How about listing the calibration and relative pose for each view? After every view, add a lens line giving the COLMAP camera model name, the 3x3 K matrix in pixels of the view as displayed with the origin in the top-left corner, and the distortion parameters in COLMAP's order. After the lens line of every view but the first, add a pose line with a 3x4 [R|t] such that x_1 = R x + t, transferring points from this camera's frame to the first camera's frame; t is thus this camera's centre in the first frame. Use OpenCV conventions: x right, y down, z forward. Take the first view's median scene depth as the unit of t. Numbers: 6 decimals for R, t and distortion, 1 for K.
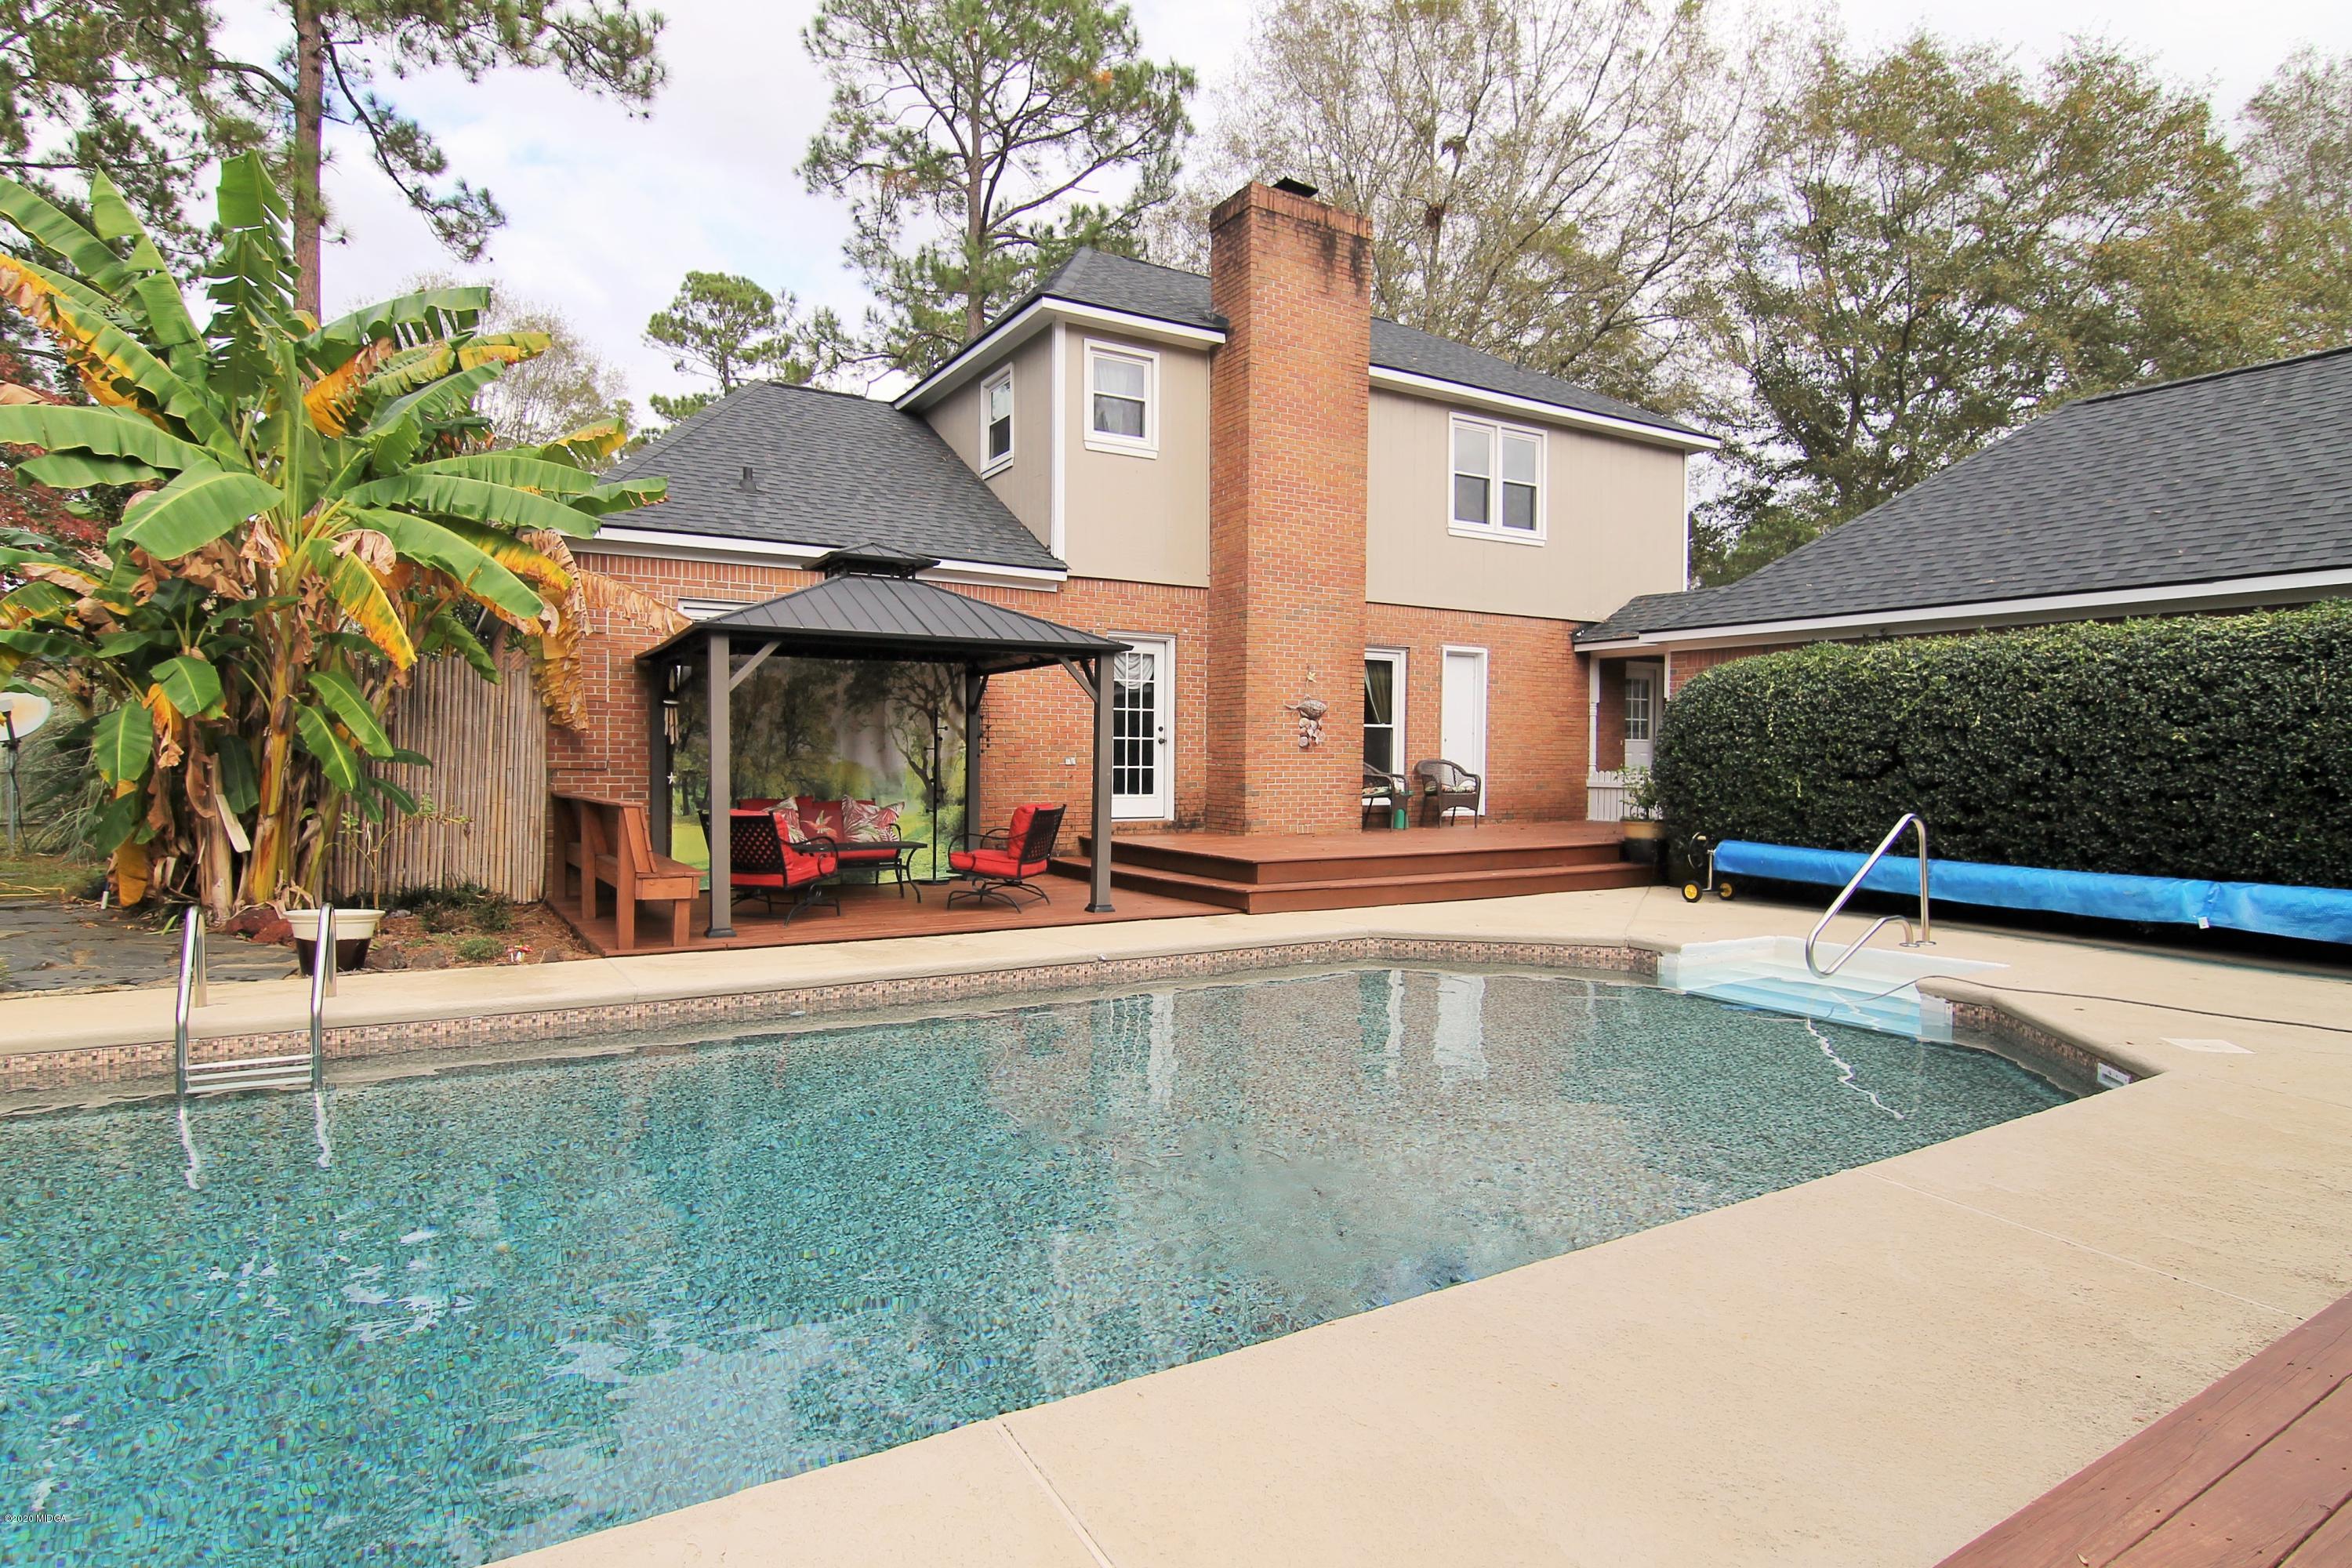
lens RADIAL K [[1230.3, 0, 1167.8], [0, 1230.3, 784.4], [0, 0, 1]] dist [-0.009883, -0.008747]
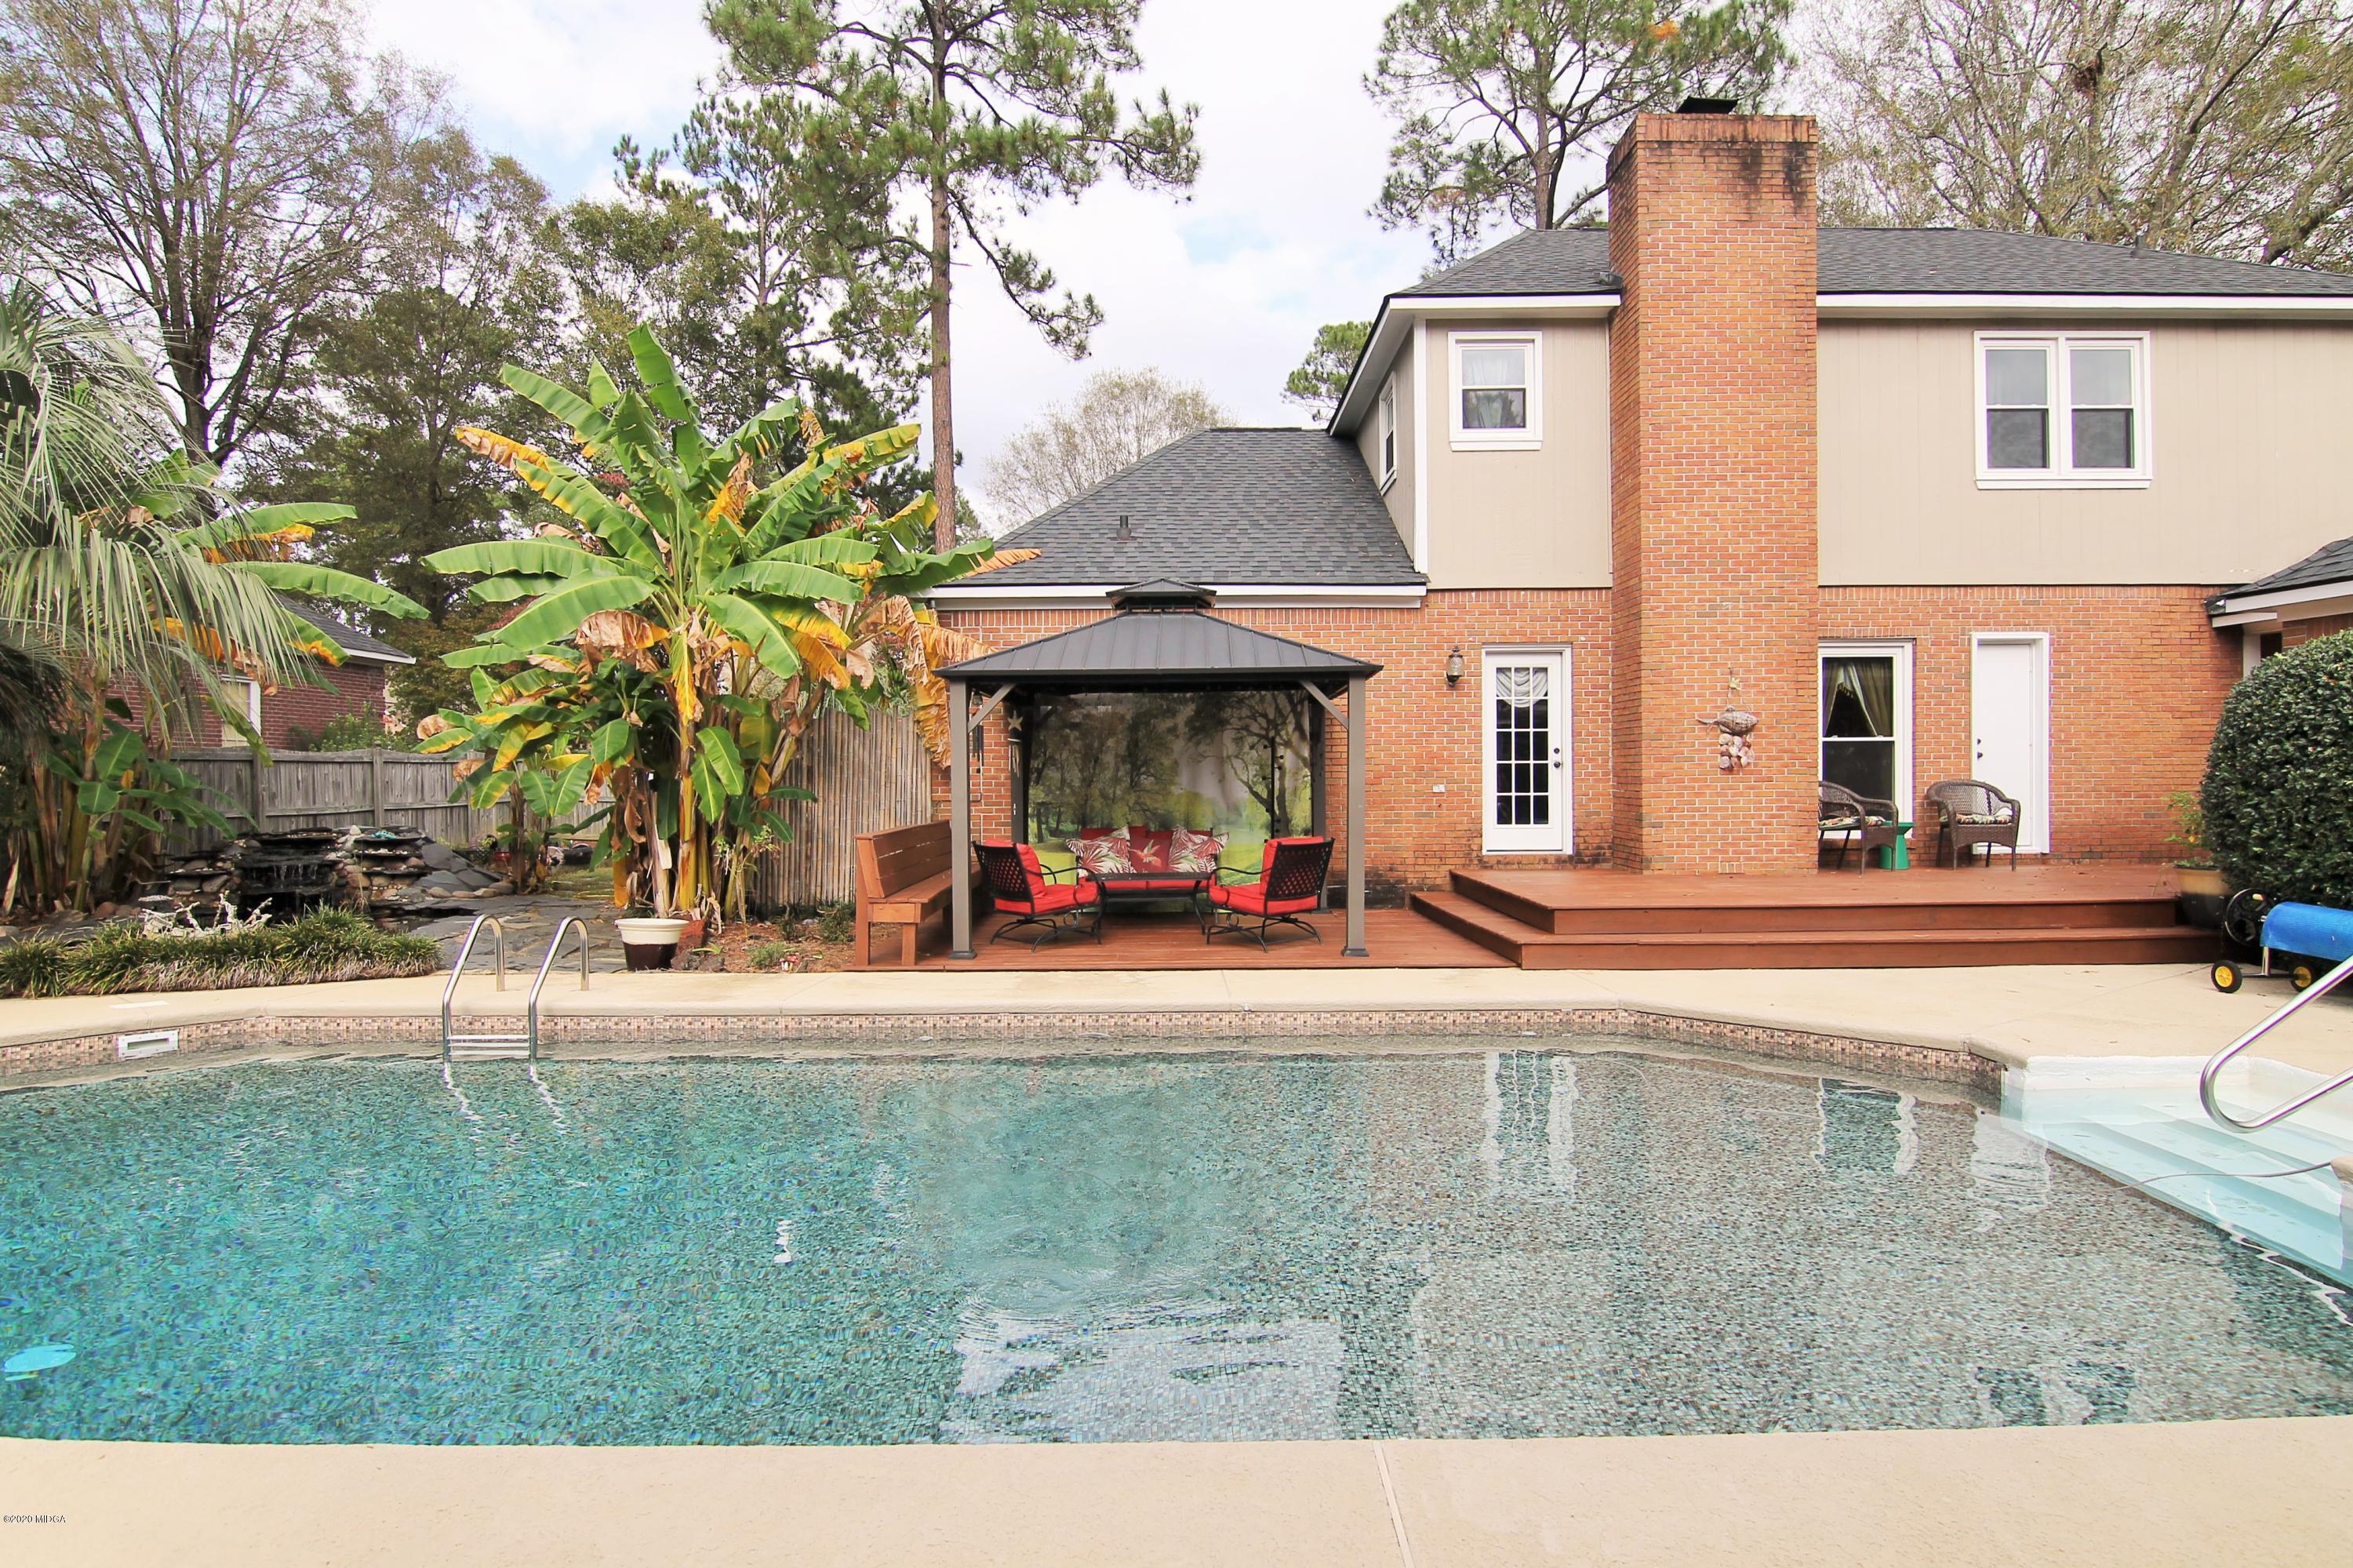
lens RADIAL K [[1230.9, 0, 1173.9], [0, 1230.9, 780.7], [0, 0, 1]] dist [-0.009883, -0.008747]
pose [[0.859722, -0.011616, -0.510631, 0.207384], [0.001724, 0.999802, -0.019841, -0.006489], [0.510760, 0.016177, 0.859571, 0.096211]]
